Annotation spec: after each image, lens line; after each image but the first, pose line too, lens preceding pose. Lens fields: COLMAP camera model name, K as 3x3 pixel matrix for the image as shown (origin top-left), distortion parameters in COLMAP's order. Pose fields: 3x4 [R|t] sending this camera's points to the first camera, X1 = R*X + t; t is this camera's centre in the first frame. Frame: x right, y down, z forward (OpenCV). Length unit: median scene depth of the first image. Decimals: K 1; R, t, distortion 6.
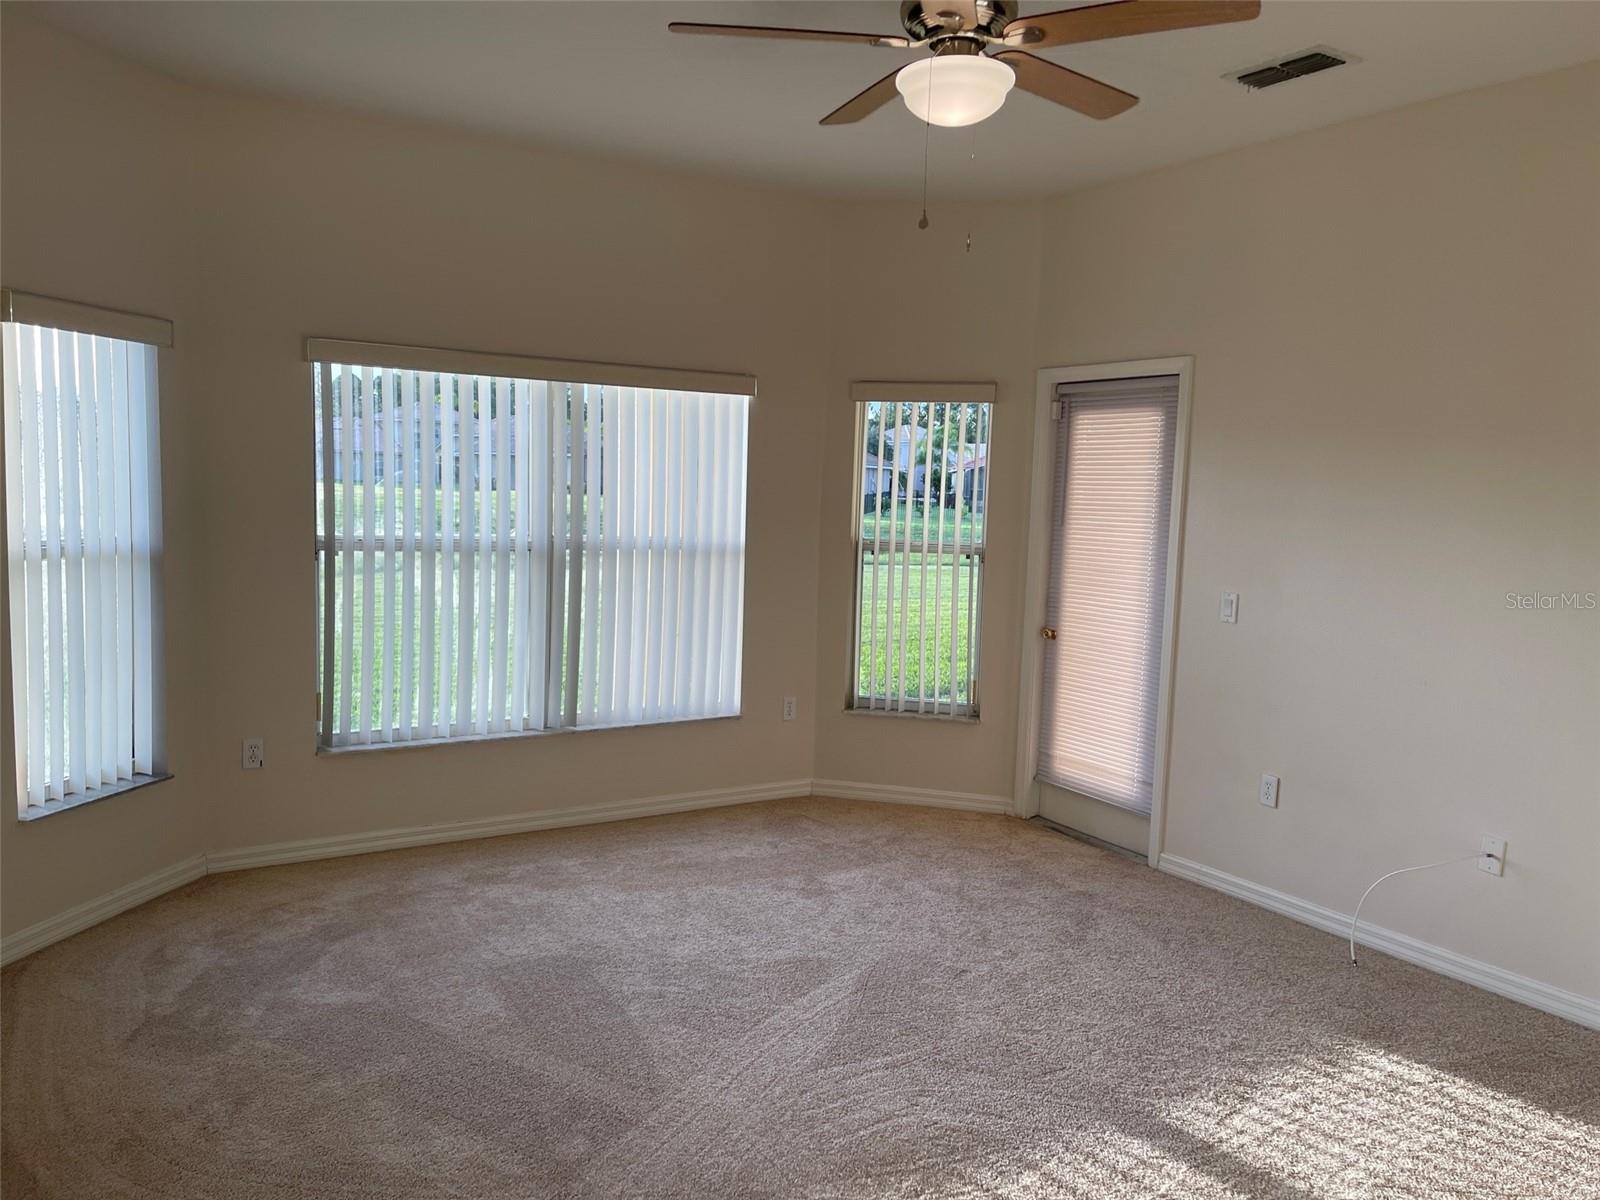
lens RADIAL K [[1204.8, 0, 800.6], [0, 1204.8, 608.9], [0, 0, 1]] dist [0.067599, -0.087810]
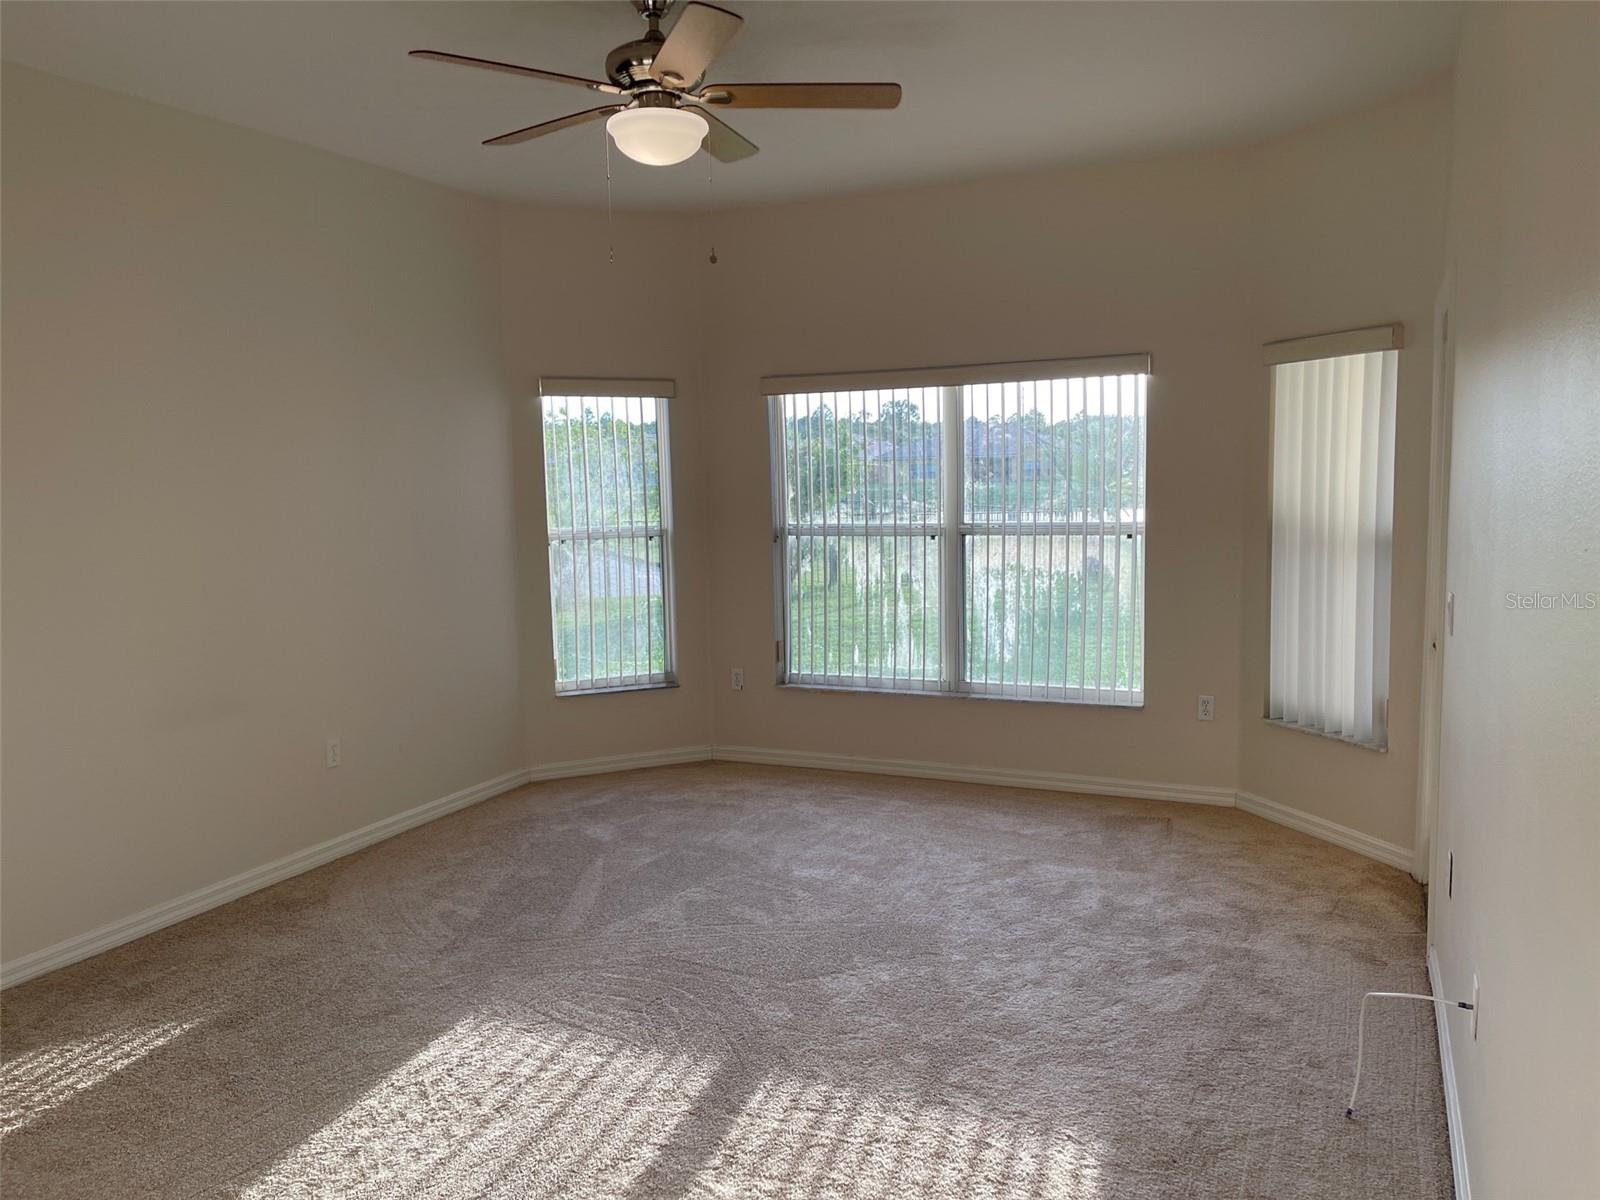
lens RADIAL K [[1204.8, 0, 816.0], [0, 1204.8, 600.4], [0, 0, 1]] dist [0.067599, -0.087810]
pose [[0.556052, 0.043374, -0.830015, 0.699083], [-0.050355, 0.998561, 0.018447, -0.001007], [0.829621, 0.031538, 0.557436, 0.282153]]
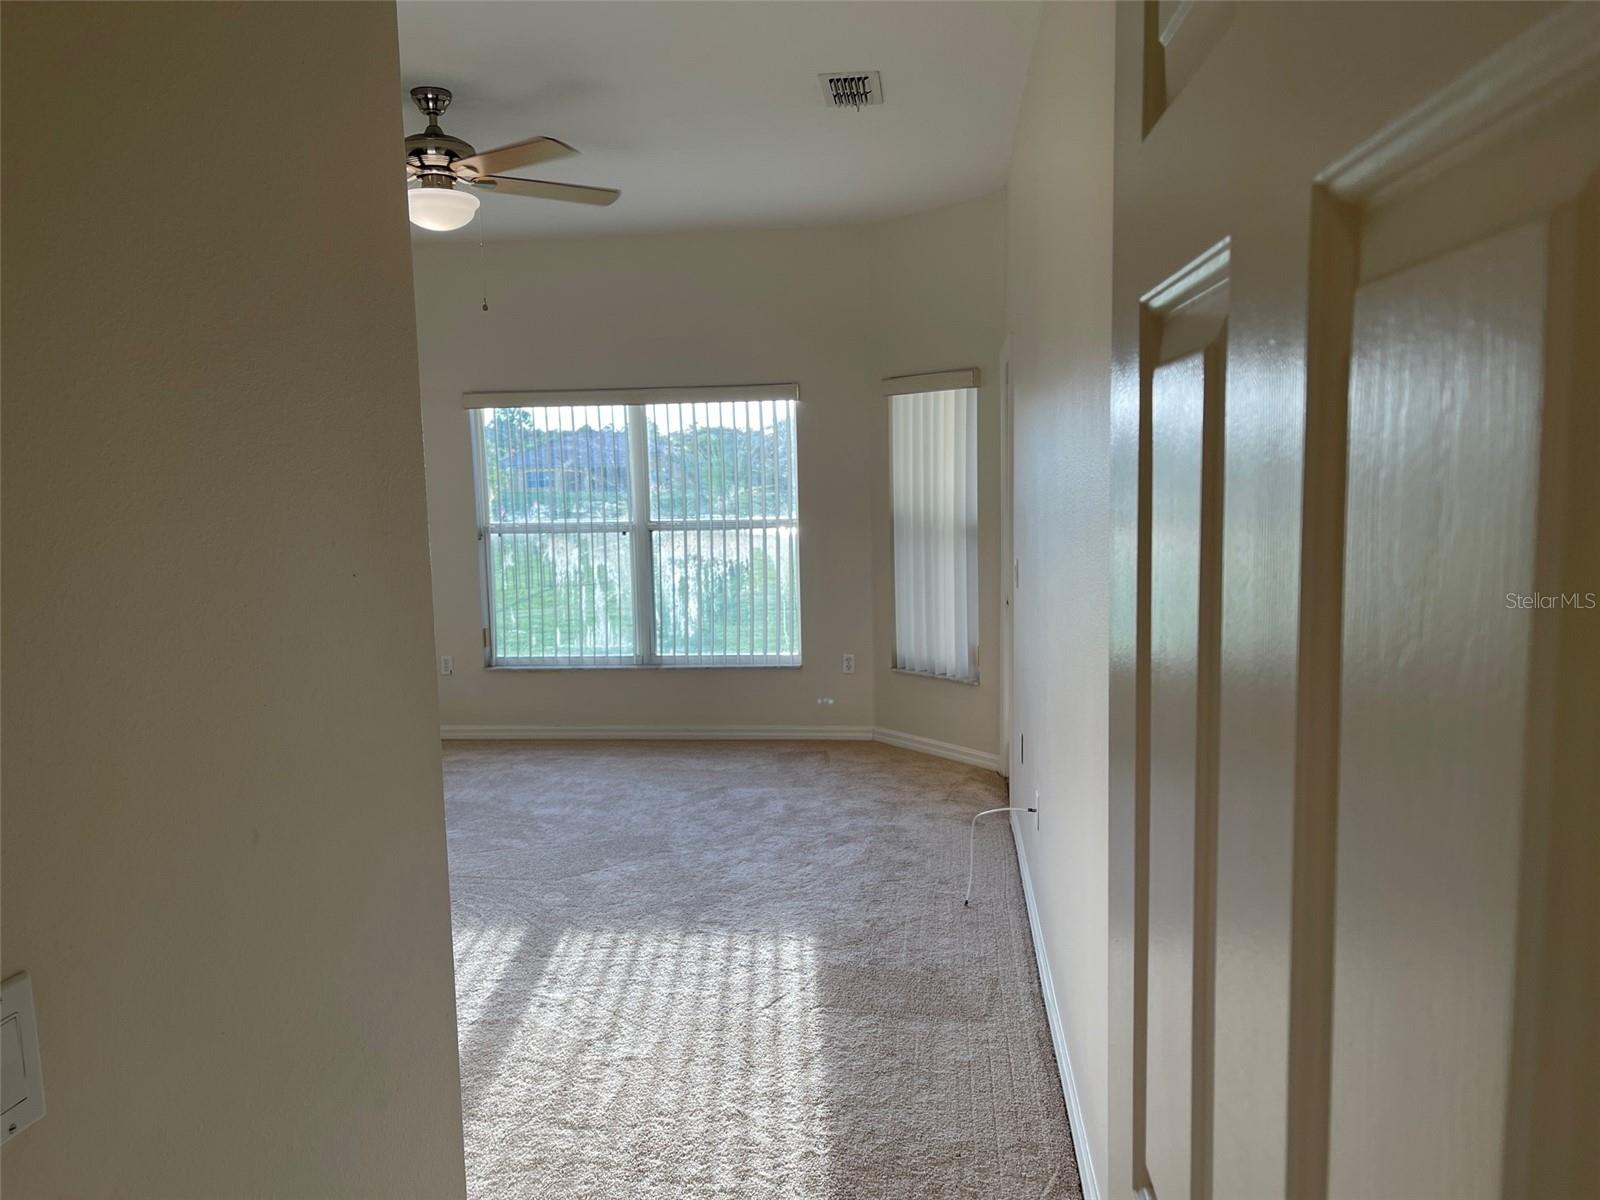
lens RADIAL K [[1204.8, 0, 811.4], [0, 1204.8, 606.2], [0, 0, 1]] dist [0.067599, -0.087810]
pose [[0.782765, 0.019153, -0.622023, 0.814754], [-0.020528, 0.999777, 0.004951, 0.026340], [0.621979, 0.008894, 0.782984, 0.077799]]
